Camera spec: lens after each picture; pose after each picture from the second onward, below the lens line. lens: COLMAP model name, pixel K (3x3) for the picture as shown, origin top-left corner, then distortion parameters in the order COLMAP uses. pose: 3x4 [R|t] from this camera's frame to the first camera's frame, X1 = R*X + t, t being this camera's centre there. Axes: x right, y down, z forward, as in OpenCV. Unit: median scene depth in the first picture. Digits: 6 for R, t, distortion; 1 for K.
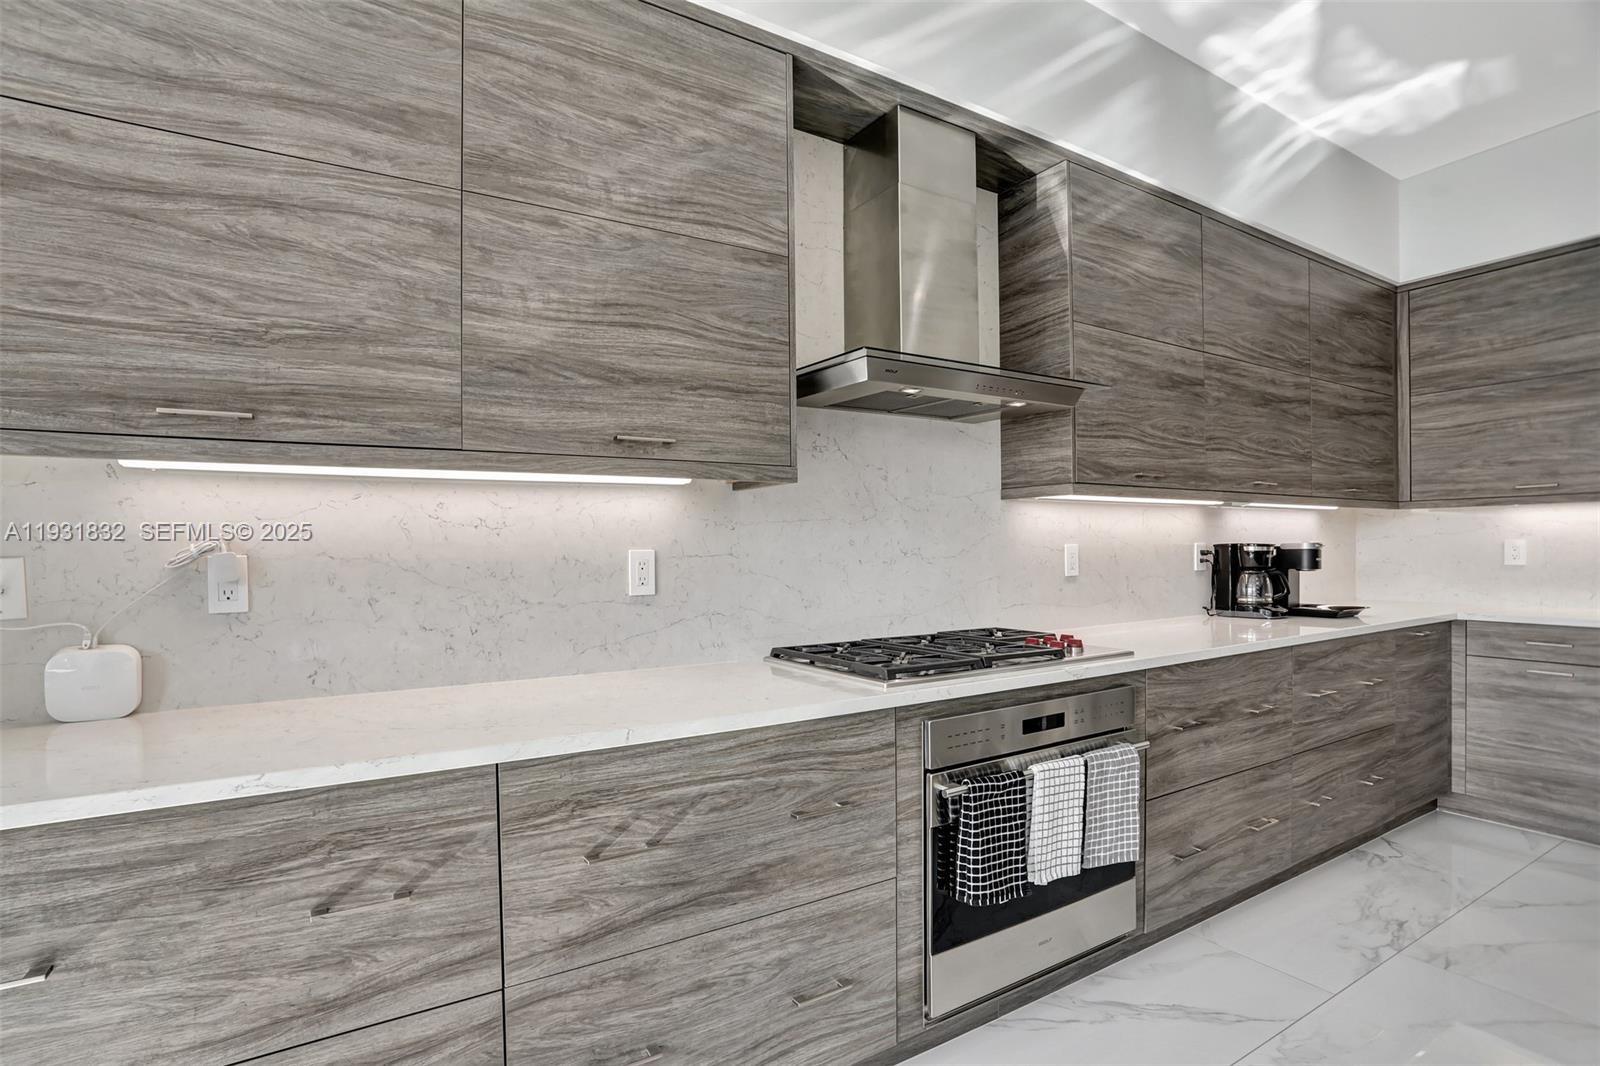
lens RADIAL K [[786.8, 0, 790.5], [0, 786.8, 556.6], [0, 0, 1]] dist [-0.075314, 0.039363]
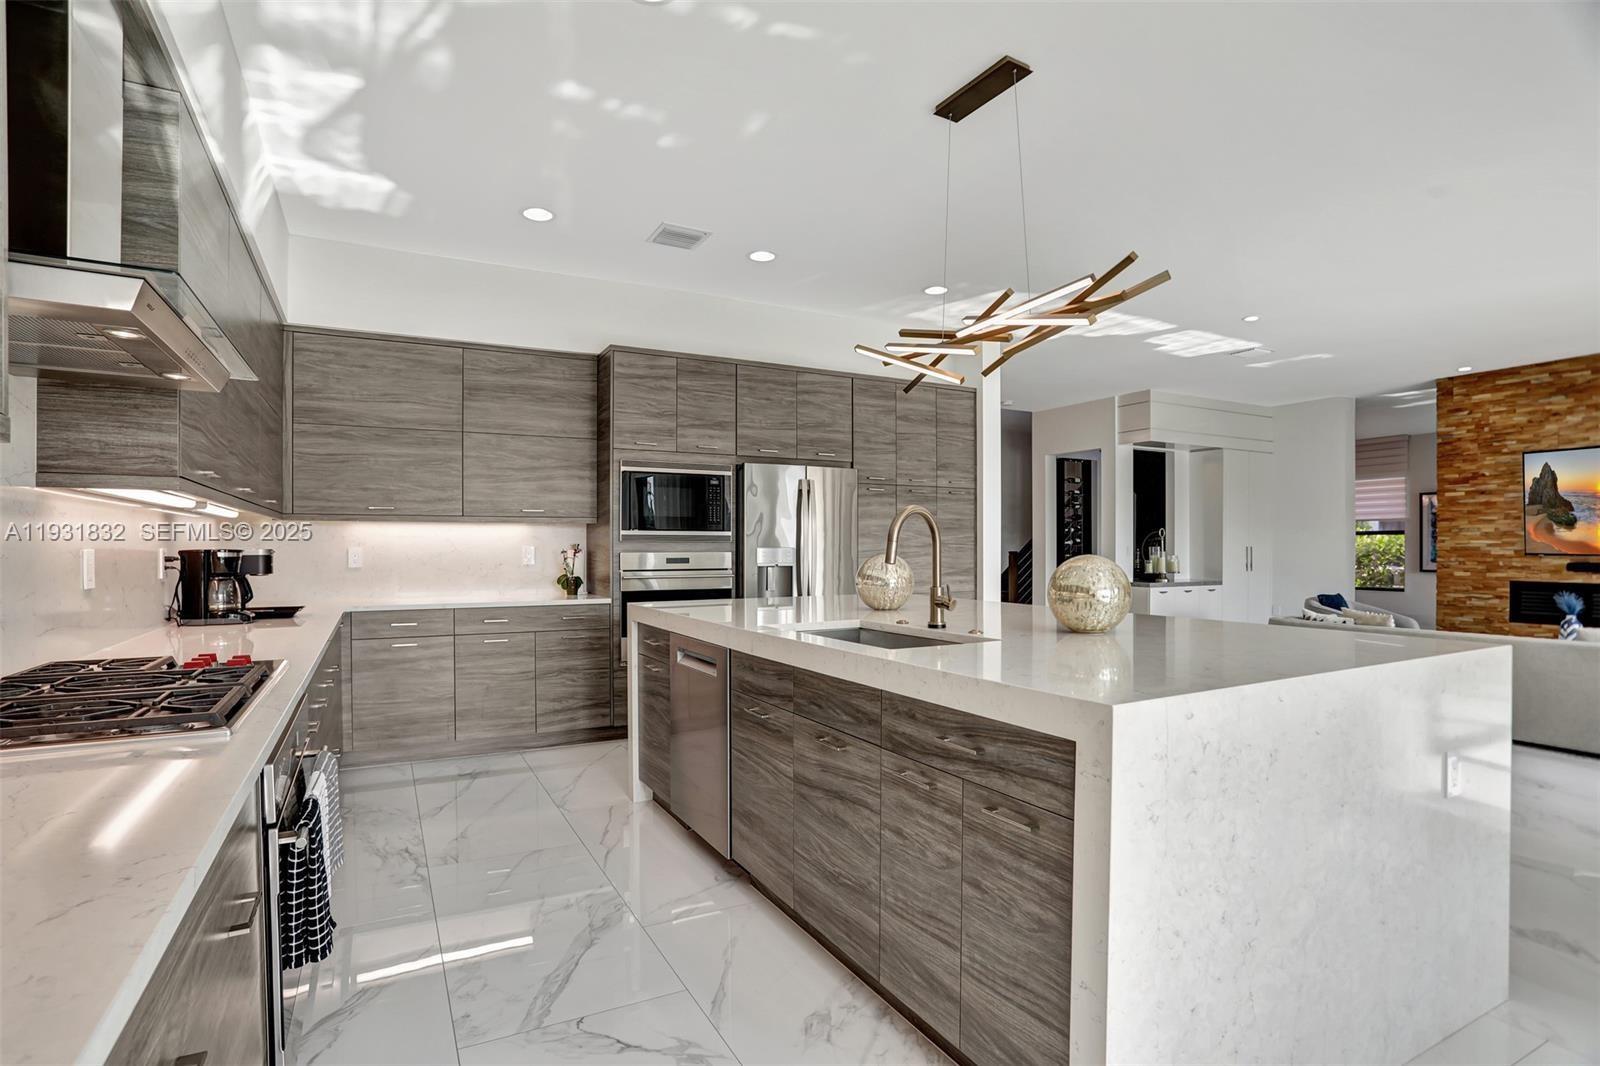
lens RADIAL K [[769.7, 0, 747.8], [0, 769.7, 557.7], [0, 0, 1]] dist [-0.070010, 0.027071]
pose [[0.106569, -0.003381, 0.994300, -0.506669], [0.012417, 0.999921, 0.002069, -0.000047], [-0.994228, 0.012126, 0.106602, 0.392815]]
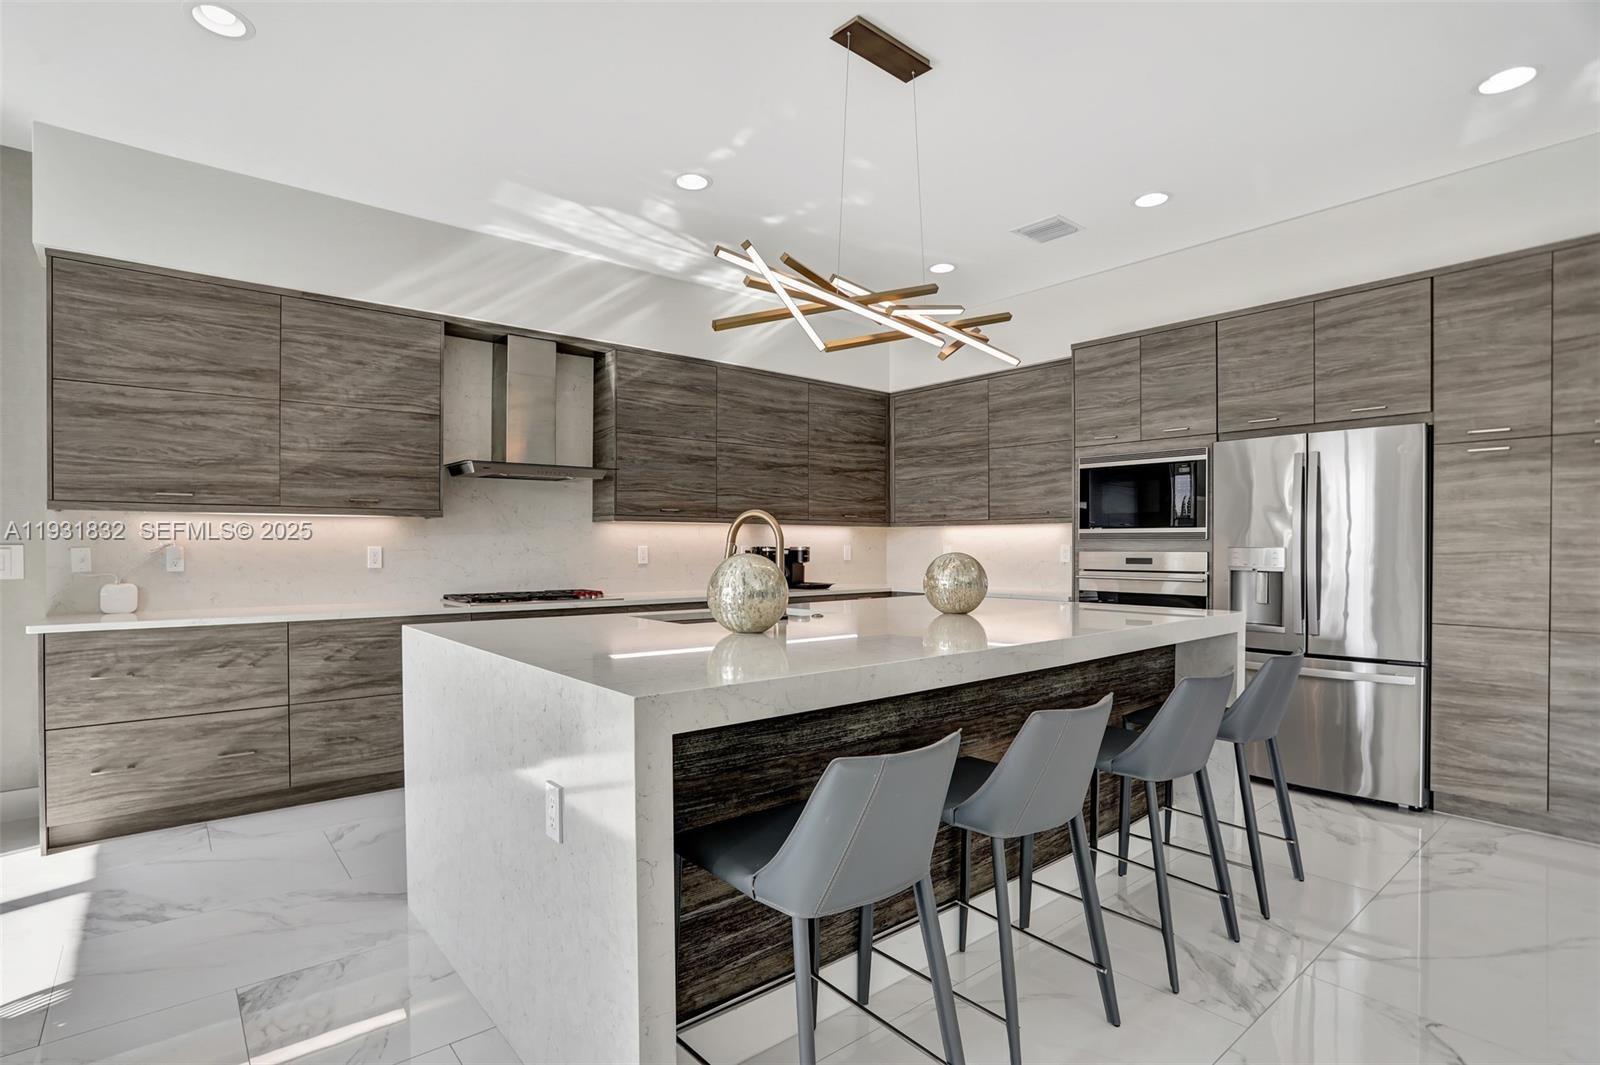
lens RADIAL K [[786.8, 0, 790.5], [0, 786.8, 556.1], [0, 0, 1]] dist [-0.075314, 0.039363]
pose [[0.991482, 0.008838, 0.129940, 0.744024], [-0.008815, 0.999961, -0.000756, 0.009446], [-0.129942, -0.000396, 0.991522, -1.391384]]
